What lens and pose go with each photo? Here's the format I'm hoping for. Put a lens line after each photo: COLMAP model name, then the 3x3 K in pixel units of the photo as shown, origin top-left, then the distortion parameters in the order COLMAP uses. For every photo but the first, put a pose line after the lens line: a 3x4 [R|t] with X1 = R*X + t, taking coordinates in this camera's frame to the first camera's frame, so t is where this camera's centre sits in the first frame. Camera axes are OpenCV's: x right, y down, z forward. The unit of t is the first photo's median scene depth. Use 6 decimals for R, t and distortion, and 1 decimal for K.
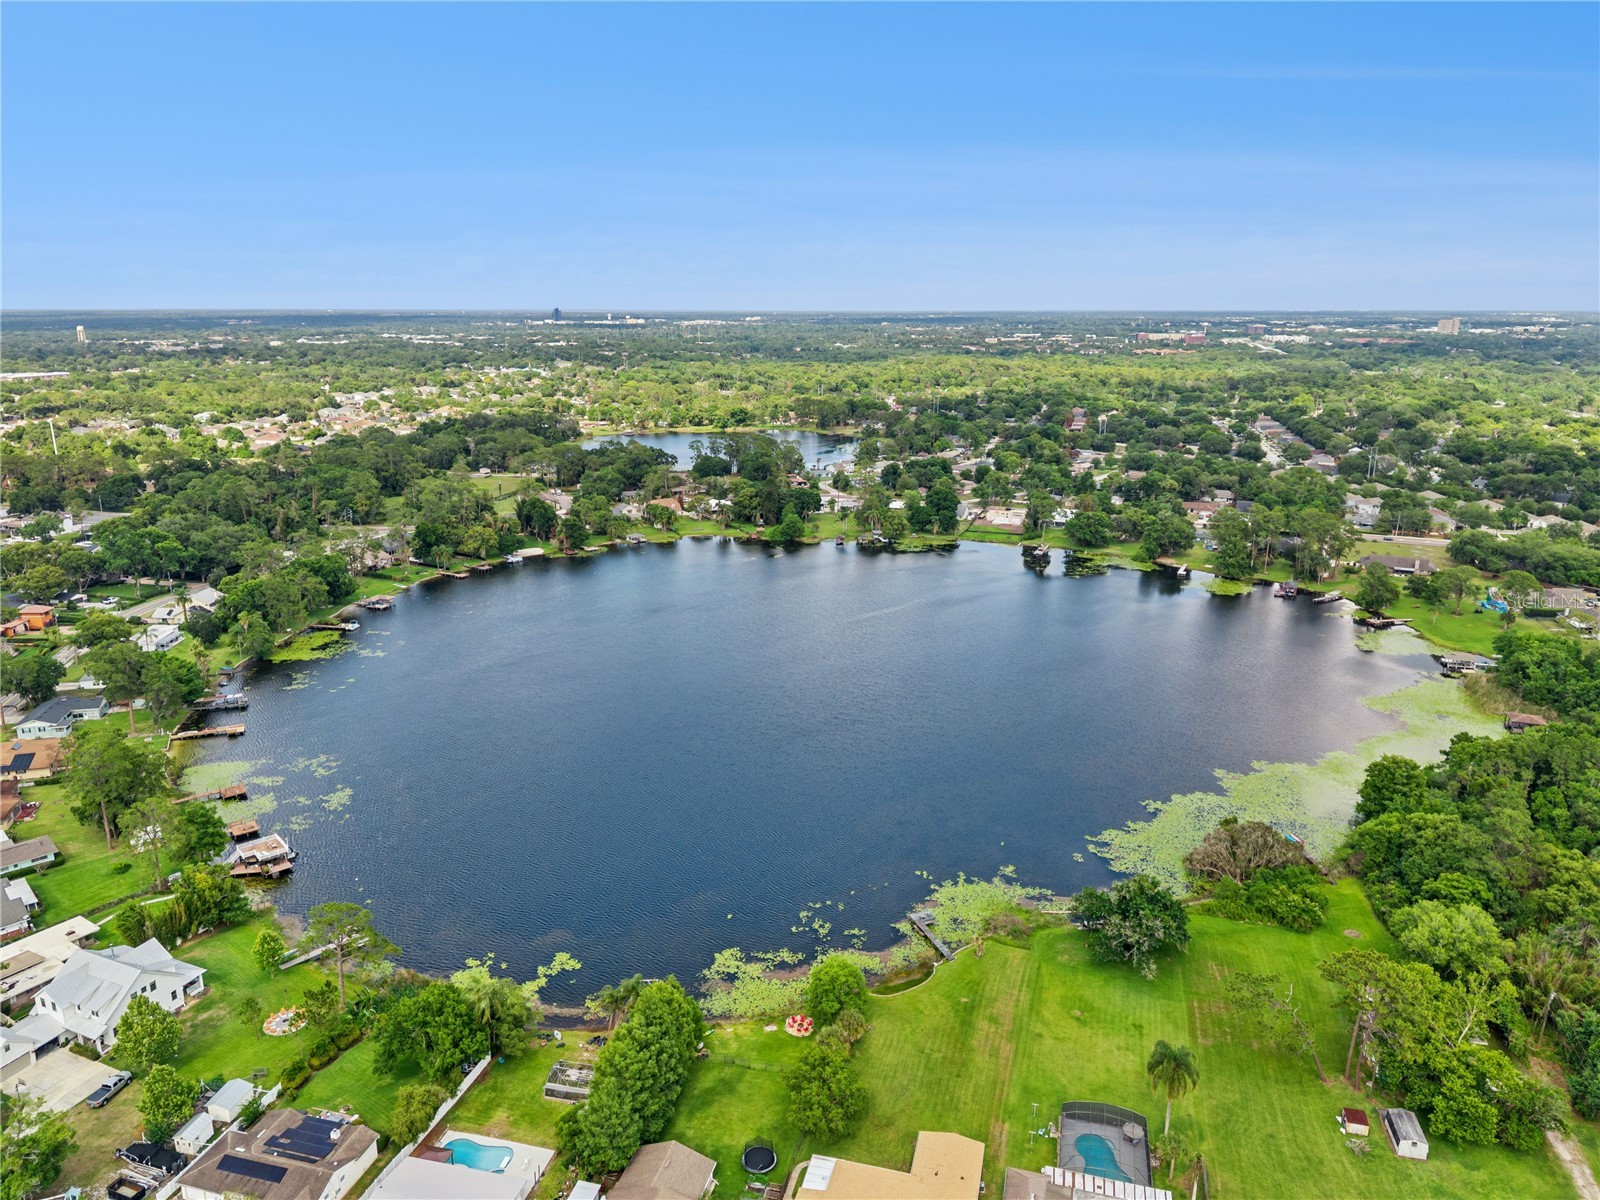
lens RADIAL K [[1102.2, 0, 800.0], [0, 1102.2, 600.0], [0, 0, 1]] dist [0.042336, -0.062480]
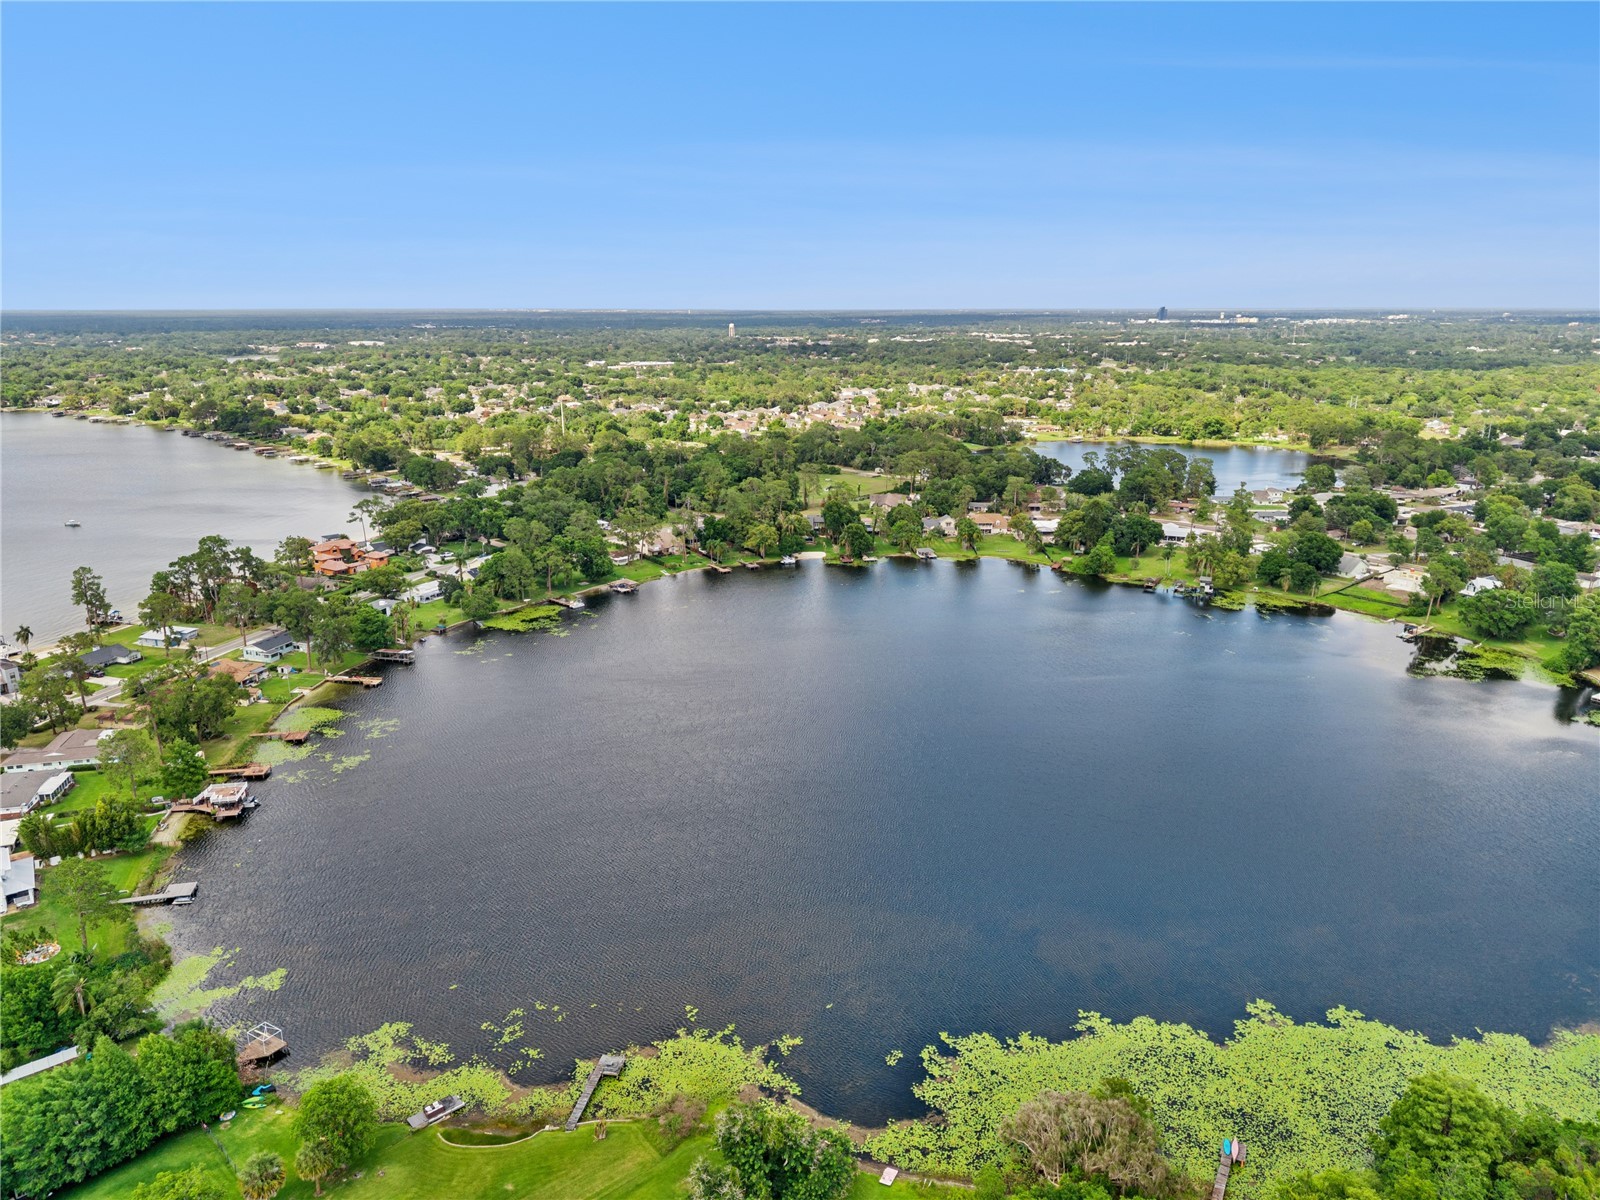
lens RADIAL K [[1102.2, 0, 800.0], [0, 1102.2, 600.0], [0, 0, 1]] dist [0.042336, -0.062480]
pose [[0.846581, 0.133823, -0.515162, 0.221187], [-0.133645, 0.990315, 0.037629, -0.034000], [0.515208, 0.036992, 0.856266, 0.140769]]
